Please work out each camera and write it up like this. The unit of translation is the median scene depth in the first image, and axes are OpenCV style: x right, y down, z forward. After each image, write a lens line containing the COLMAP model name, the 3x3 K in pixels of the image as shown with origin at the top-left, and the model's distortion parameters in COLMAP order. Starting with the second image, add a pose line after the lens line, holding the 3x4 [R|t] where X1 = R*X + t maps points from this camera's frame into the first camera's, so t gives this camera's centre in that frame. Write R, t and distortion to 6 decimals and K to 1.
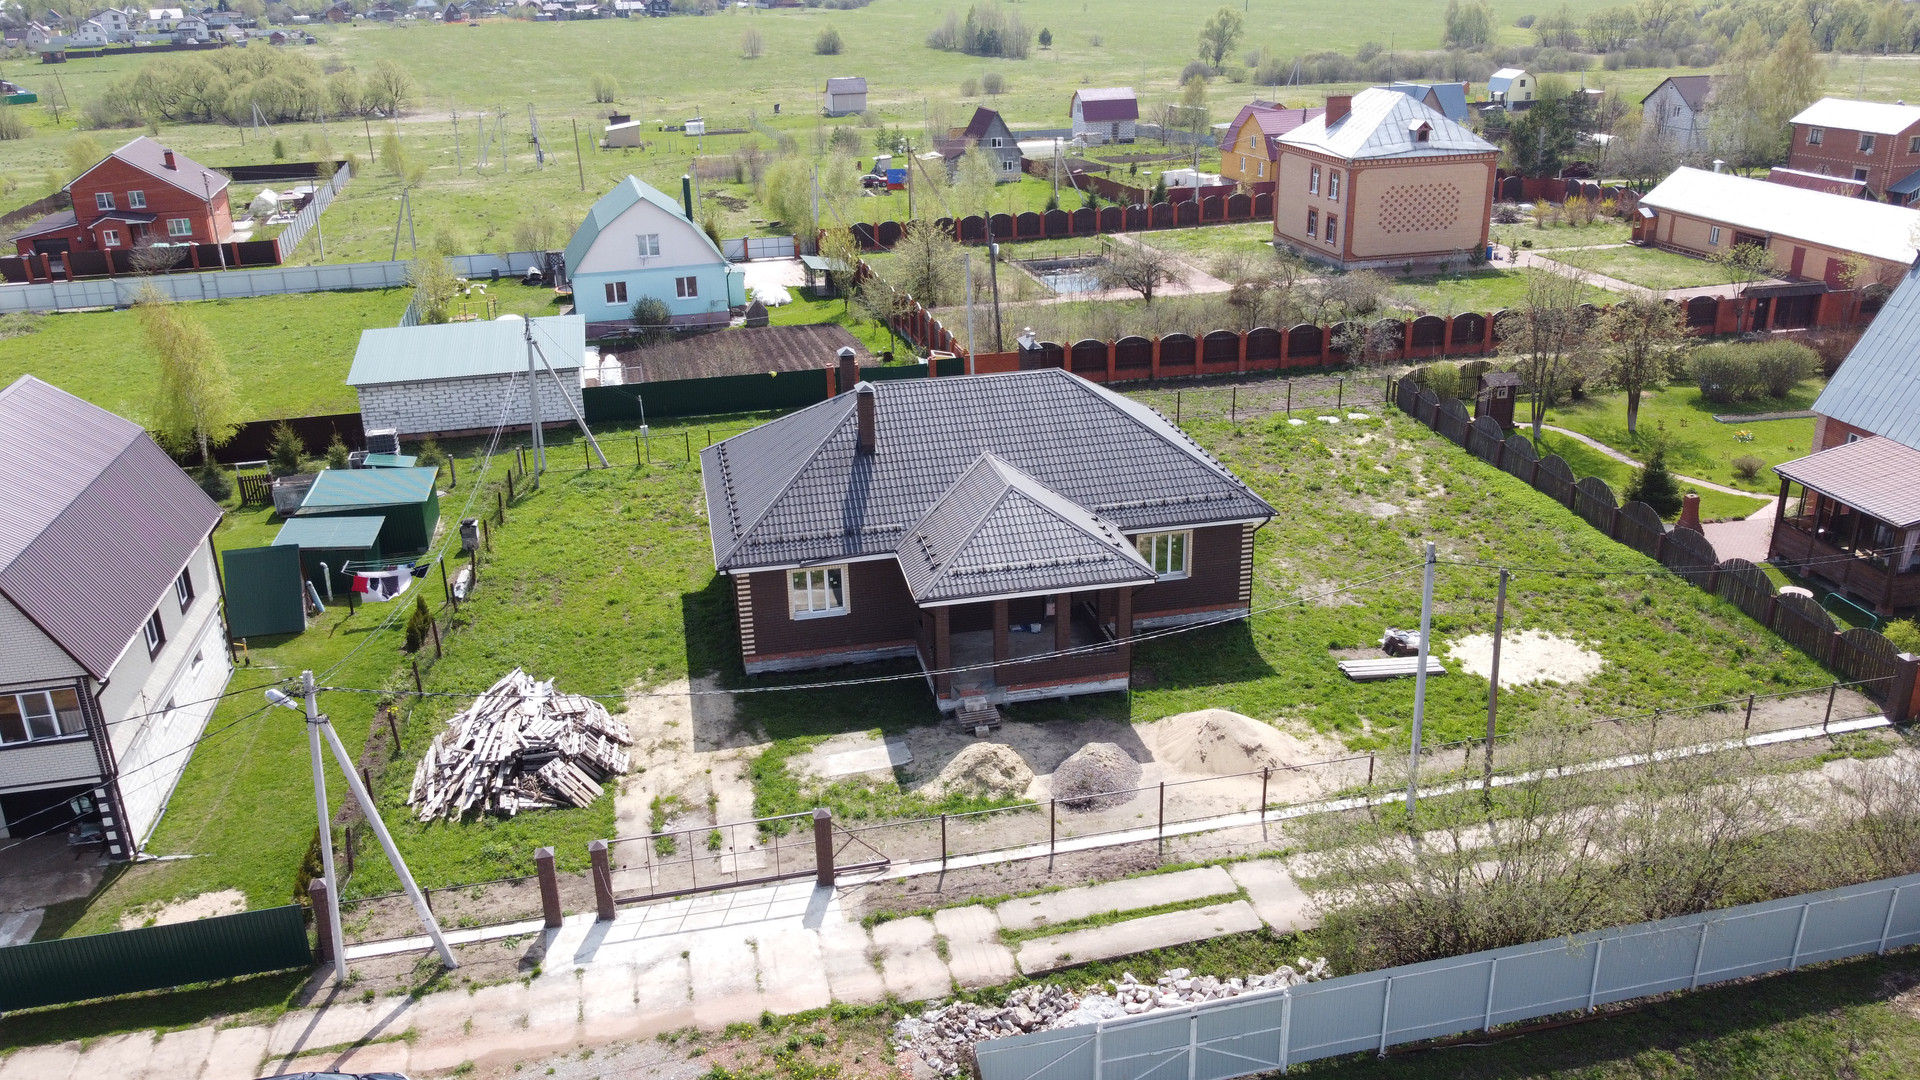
lens RADIAL K [[1463.3, 0, 960.0], [0, 1463.3, 540.0], [0, 0, 1]] dist [-0.006977, -0.004225]
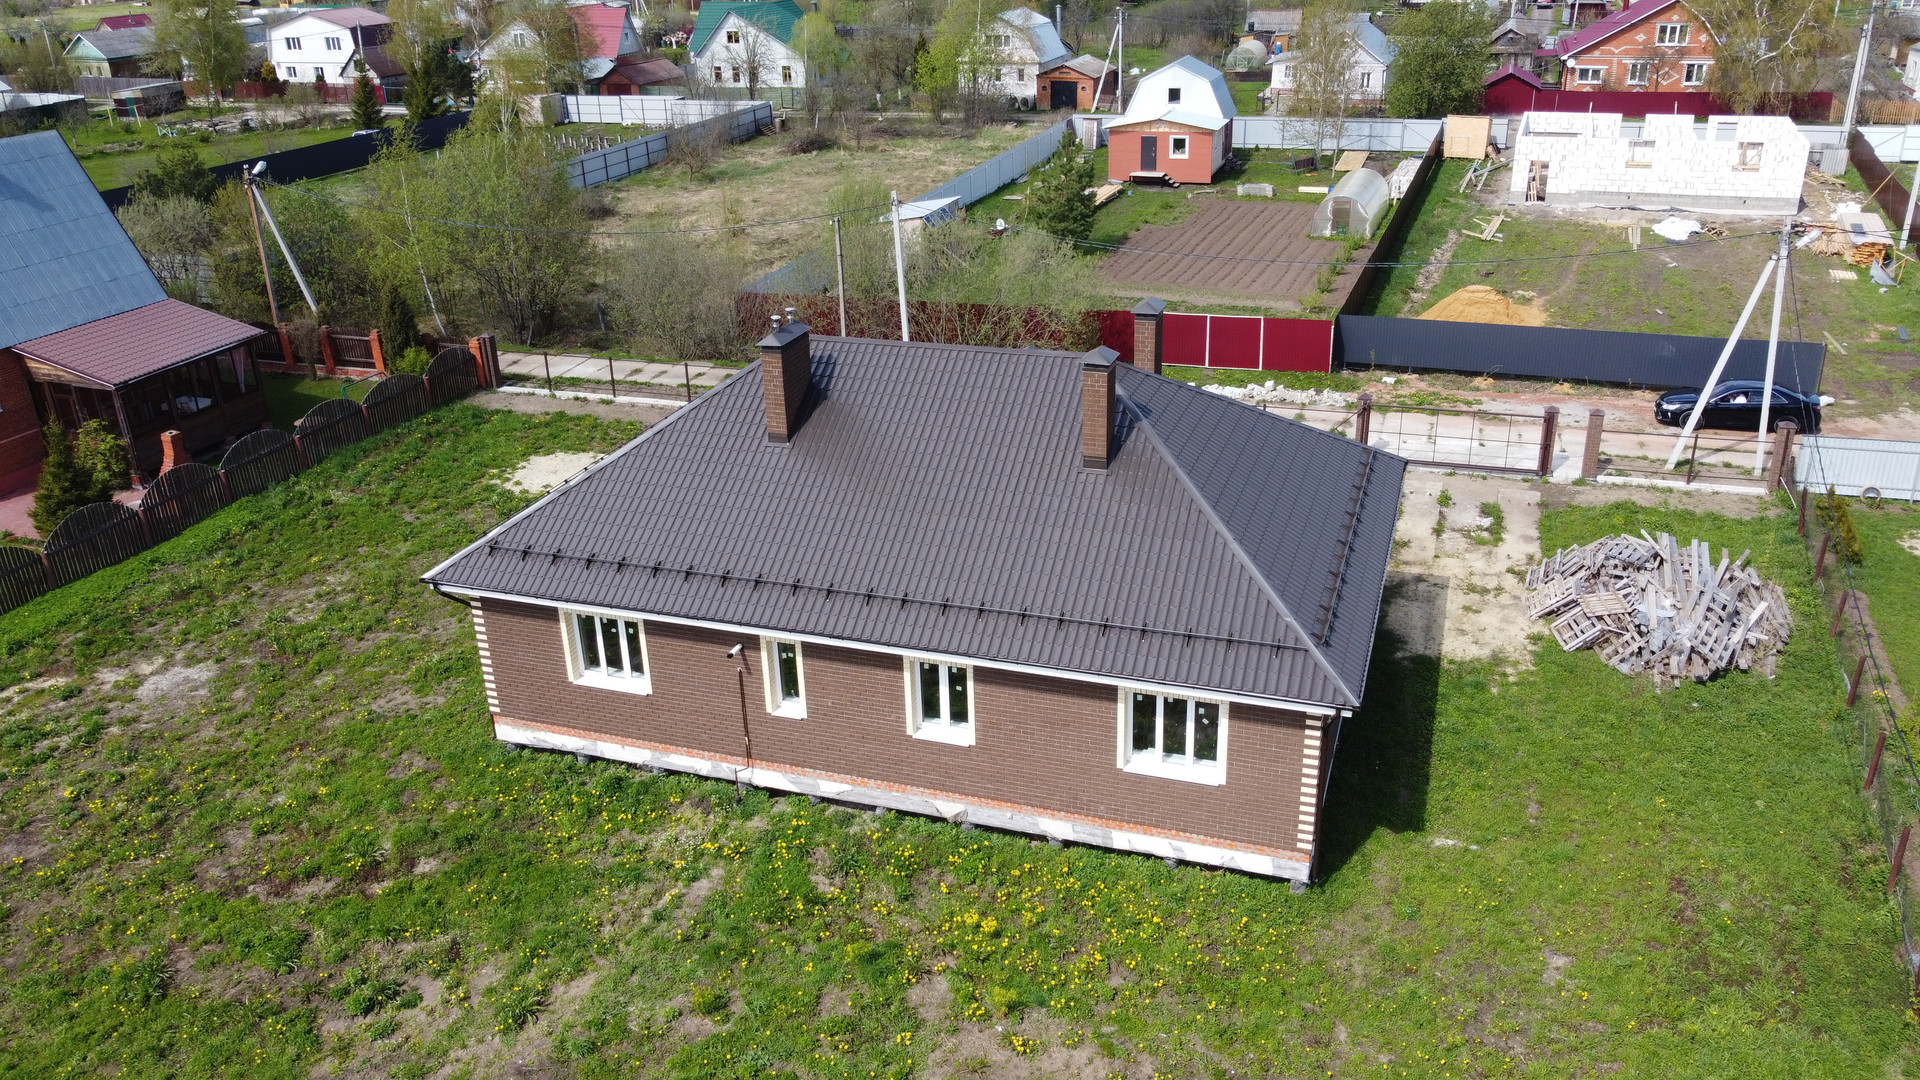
lens RADIAL K [[1463.3, 0, 960.0], [0, 1463.3, 540.0], [0, 0, 1]] dist [-0.006977, -0.004225]
pose [[-0.854393, -0.163227, 0.493325, -0.339571], [0.239184, 0.719290, 0.652237, -0.485152], [-0.461307, 0.675262, -0.575515, 1.530397]]
